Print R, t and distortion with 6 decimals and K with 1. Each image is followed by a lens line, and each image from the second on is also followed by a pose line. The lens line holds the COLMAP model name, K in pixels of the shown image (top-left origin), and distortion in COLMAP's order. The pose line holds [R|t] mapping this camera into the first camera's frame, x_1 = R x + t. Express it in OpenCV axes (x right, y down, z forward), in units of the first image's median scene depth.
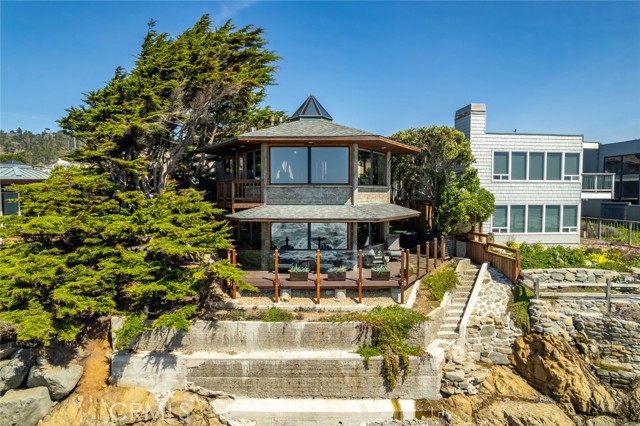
lens RADIAL K [[405.6, 0, 318.8], [0, 405.6, 212.4], [0, 0, 1]] dist [-0.017287, 0.005725]
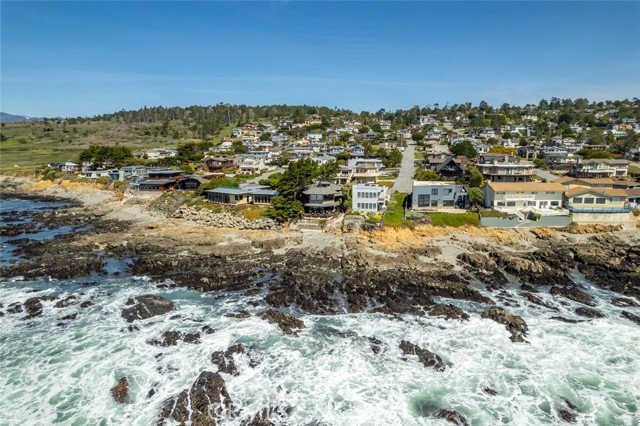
lens RADIAL K [[405.6, 0, 320.6], [0, 405.6, 212.9], [0, 0, 1]] dist [-0.017287, 0.005725]
pose [[0.955142, 0.043162, -0.292985, 2.057802], [-0.010488, 0.993632, 0.112187, -0.635039], [0.295961, -0.104081, 0.949513, -5.426763]]
